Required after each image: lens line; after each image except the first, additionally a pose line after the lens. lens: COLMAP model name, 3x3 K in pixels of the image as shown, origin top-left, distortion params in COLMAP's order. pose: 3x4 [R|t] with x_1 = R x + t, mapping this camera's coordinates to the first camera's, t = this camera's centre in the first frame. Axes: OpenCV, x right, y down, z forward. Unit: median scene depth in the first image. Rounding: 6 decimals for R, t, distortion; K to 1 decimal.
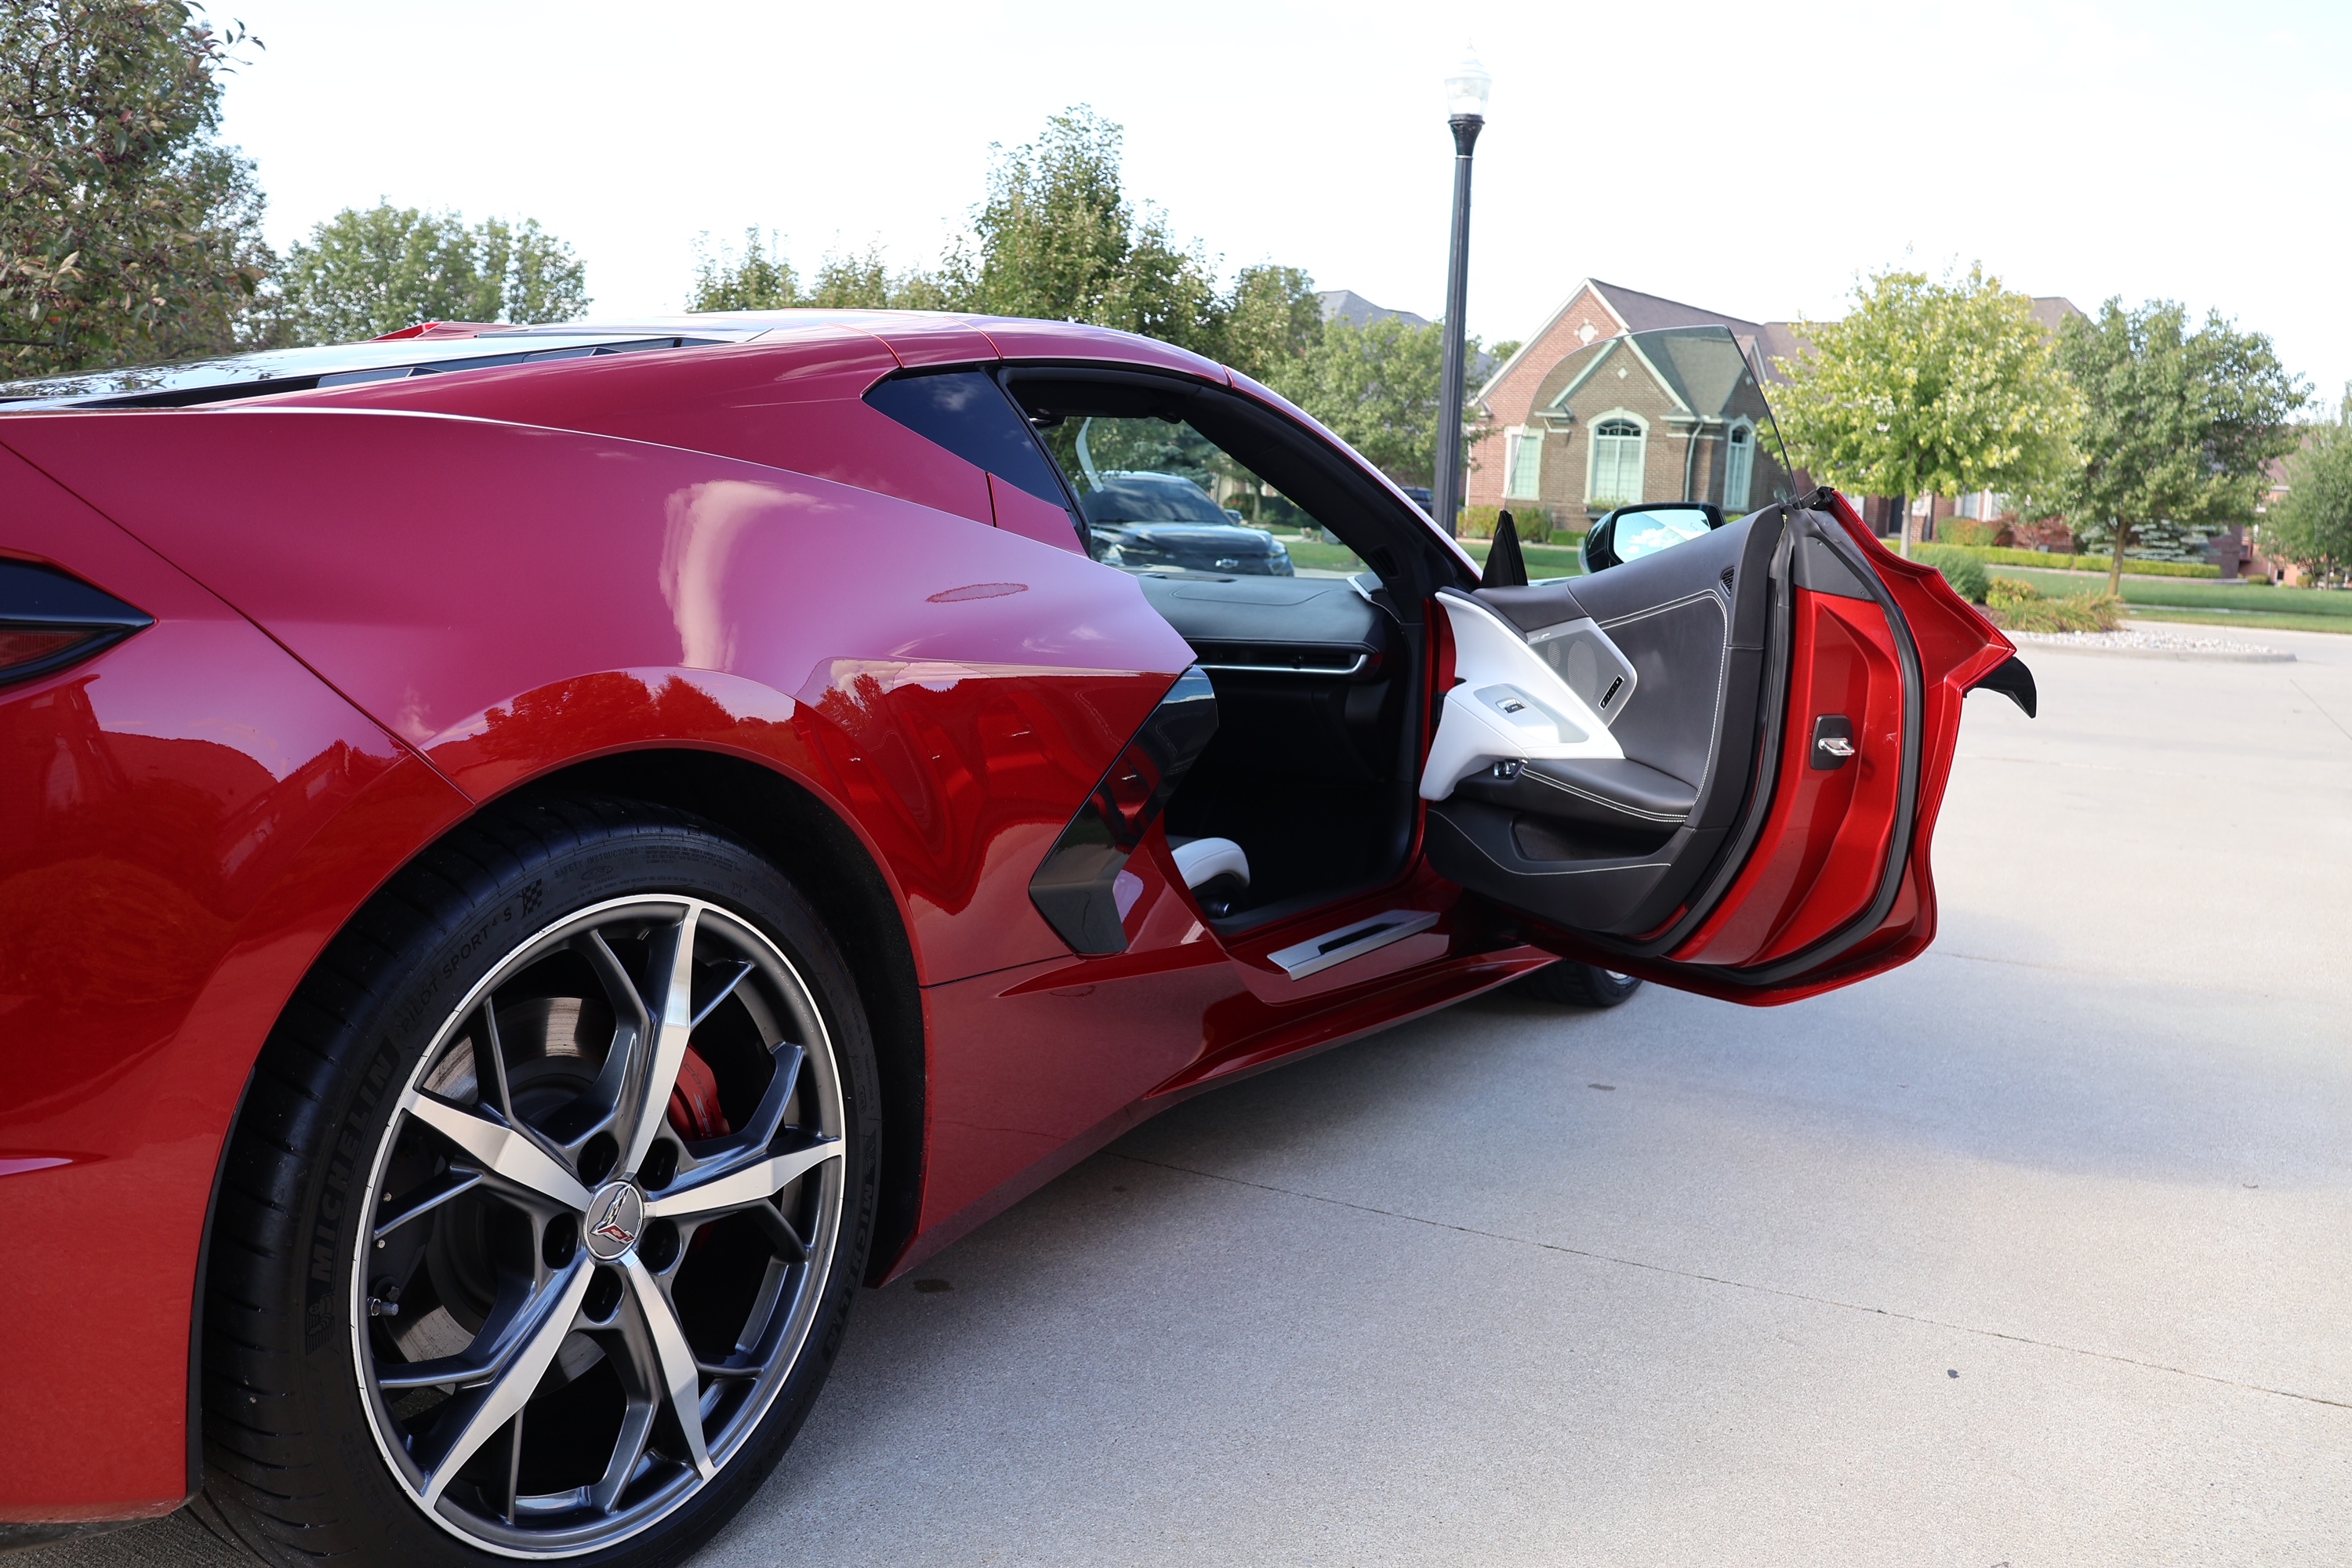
lens RADIAL K [[1976.7, 0, 1176.7], [0, 1976.7, 768.3], [0, 0, 1]] dist [-0.141518, 0.116985]
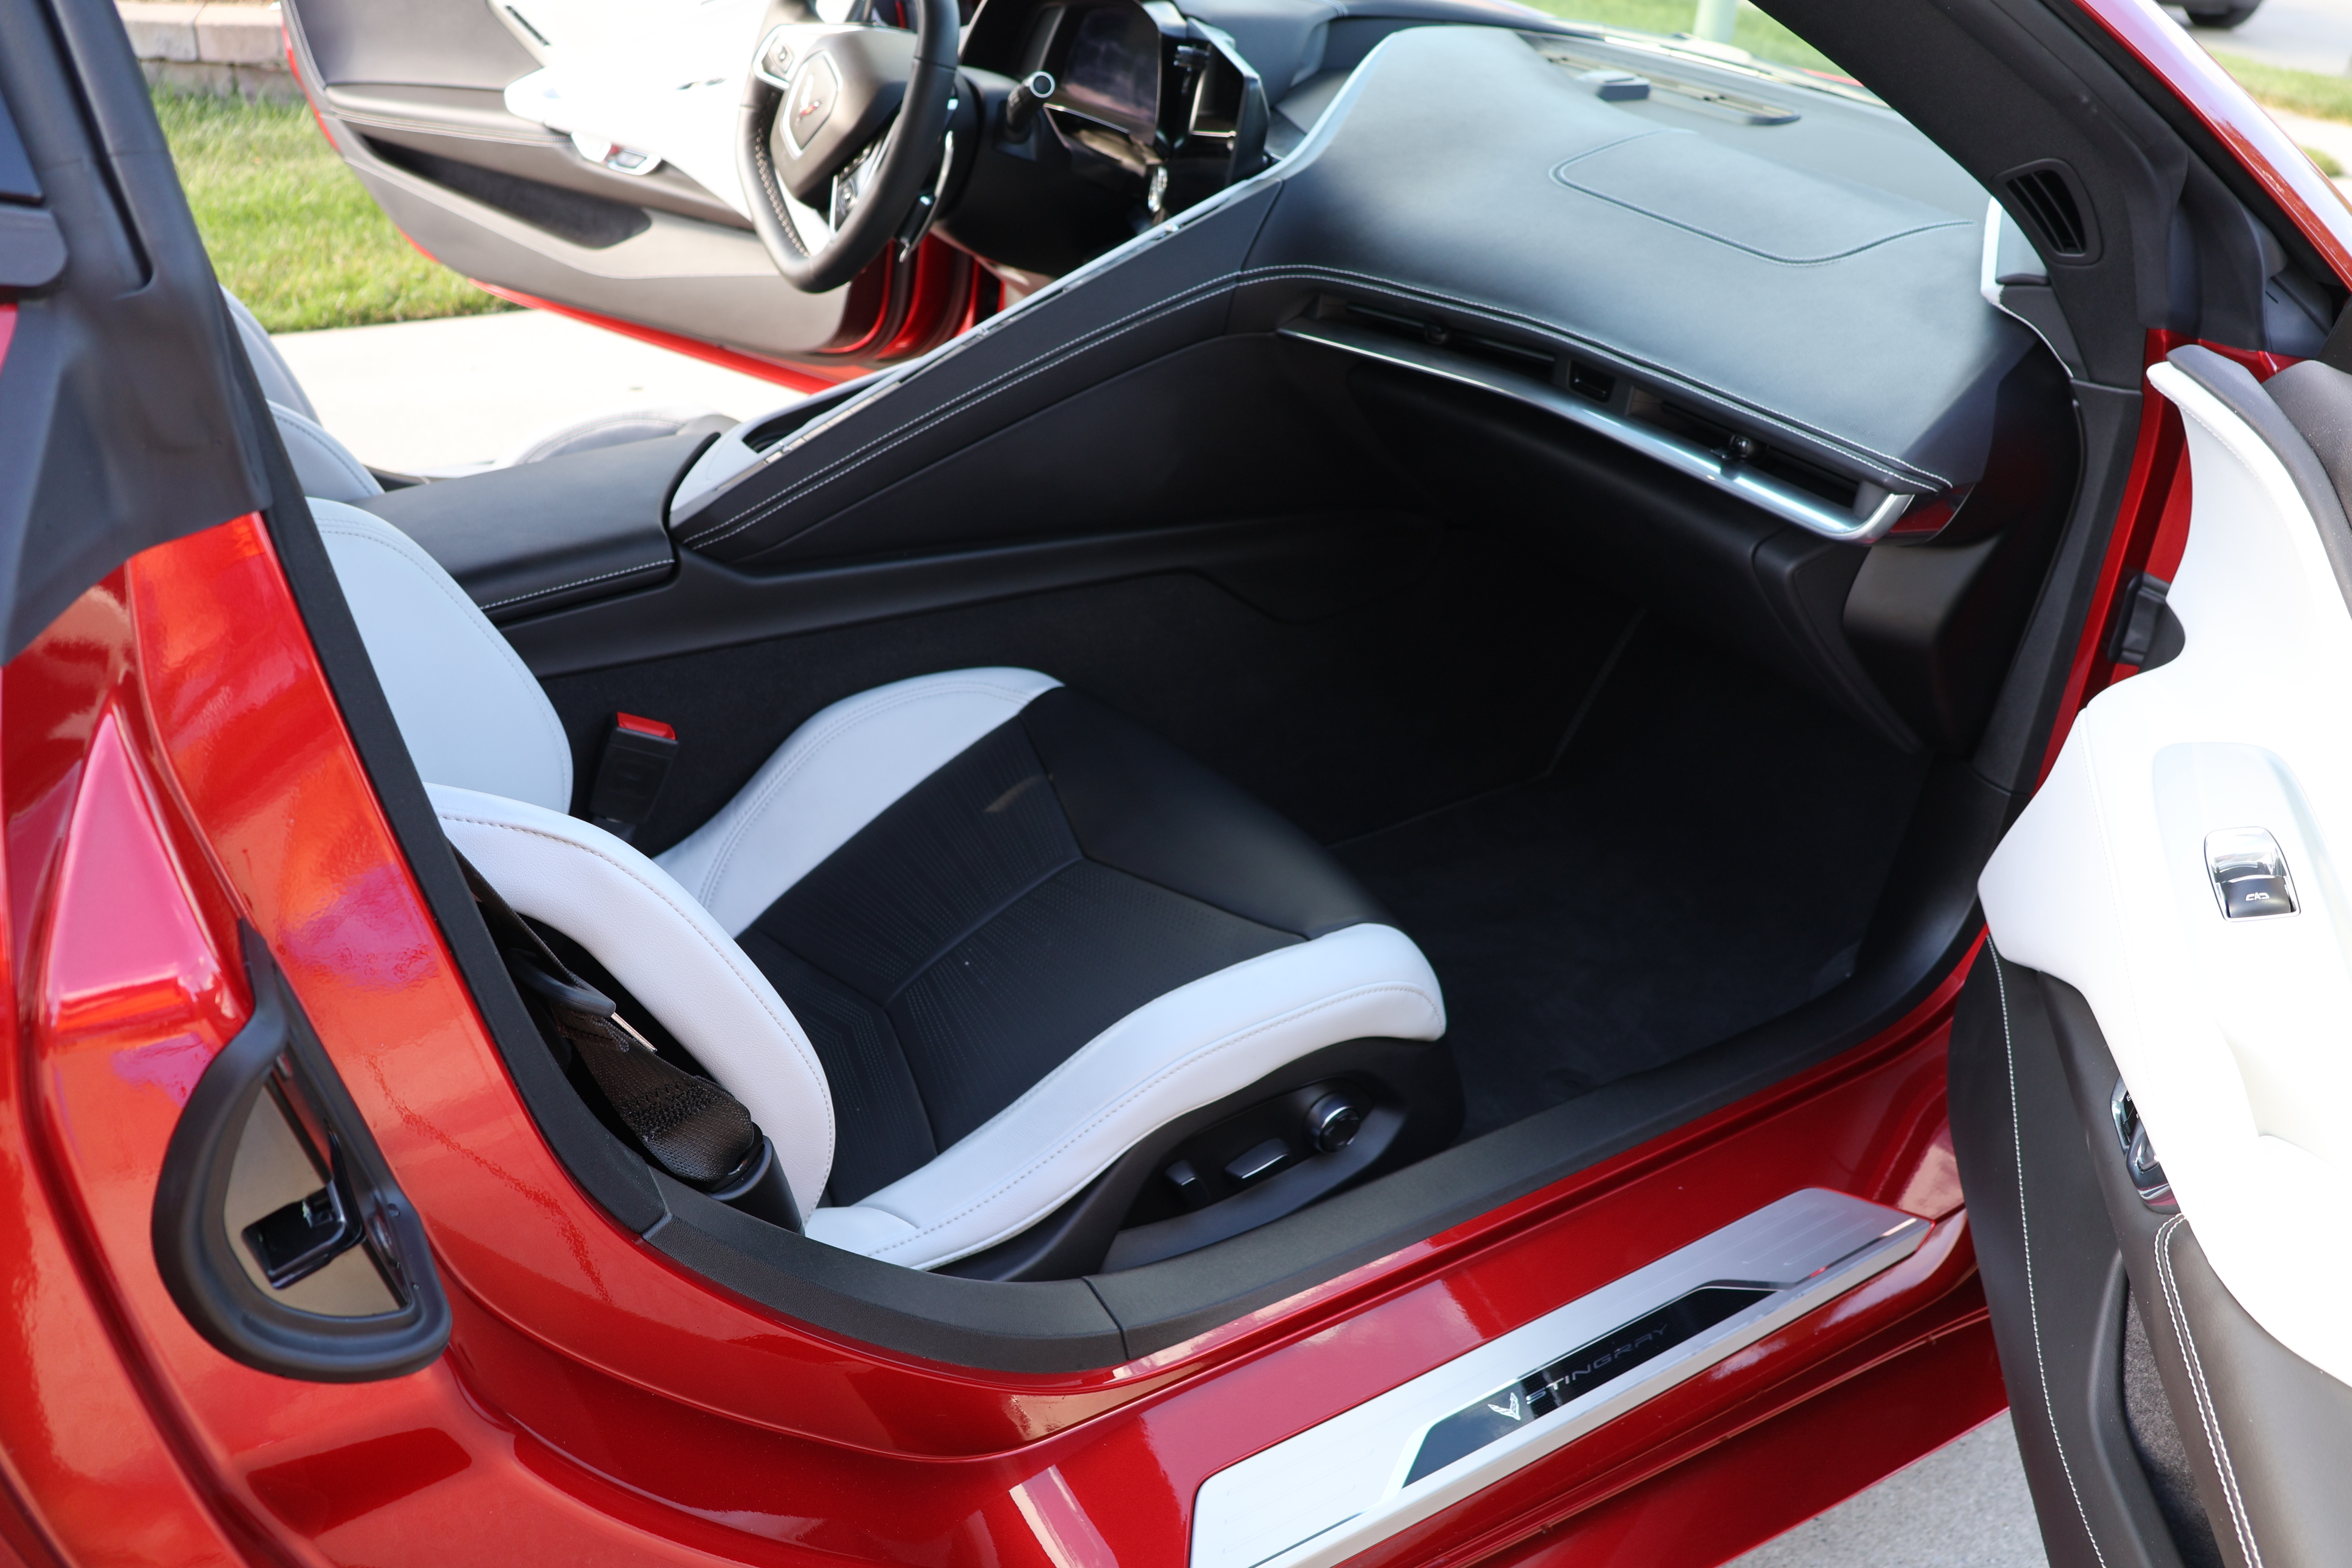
lens RADIAL K [[1976.7, 0, 1188.2], [0, 1976.7, 776.1], [0, 0, 1]] dist [-0.141518, 0.116985]
pose [[0.900981, 0.239802, -0.361565, 0.135468], [-0.101797, 0.926948, 0.361116, -0.140208], [0.421748, -0.288552, 0.859573, 0.747999]]
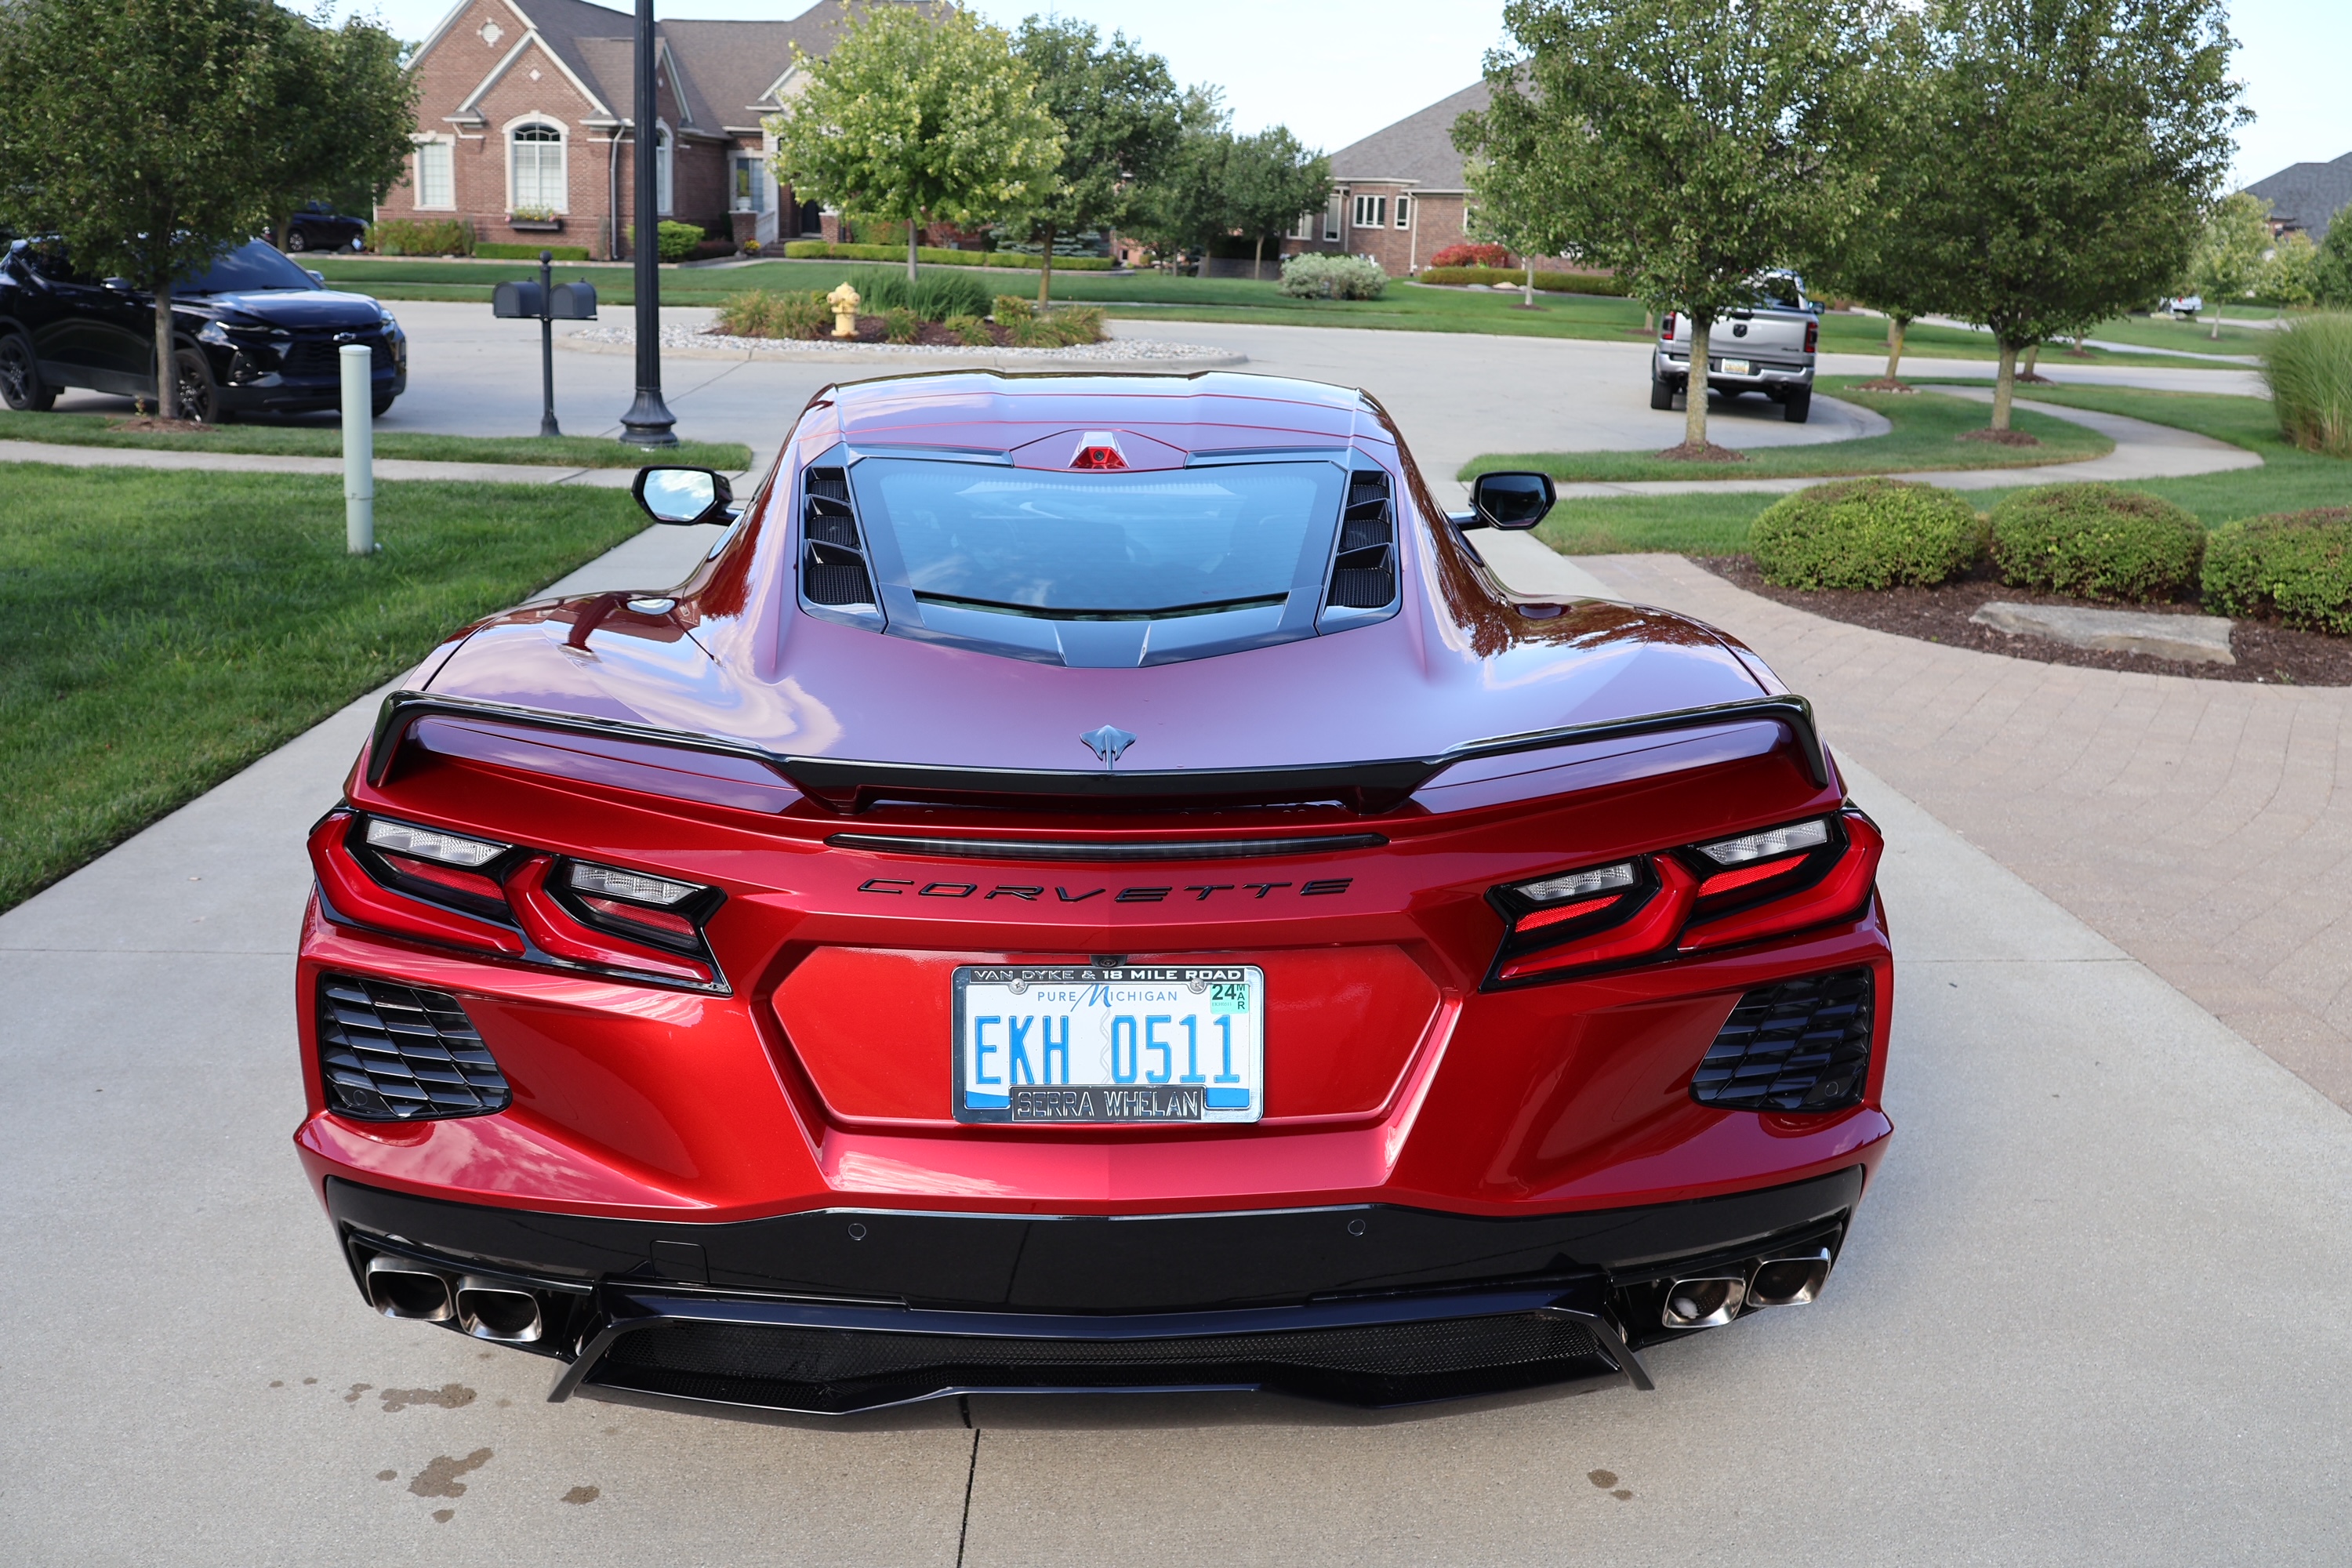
lens RADIAL K [[1976.7, 0, 1193.4], [0, 1976.7, 786.3], [0, 0, 1]] dist [-0.141518, 0.116985]
pose [[0.836272, -0.159196, 0.524696, -0.875493], [0.069044, 0.979881, 0.187258, -0.211476], [-0.543950, -0.120371, 0.830439, -0.129347]]
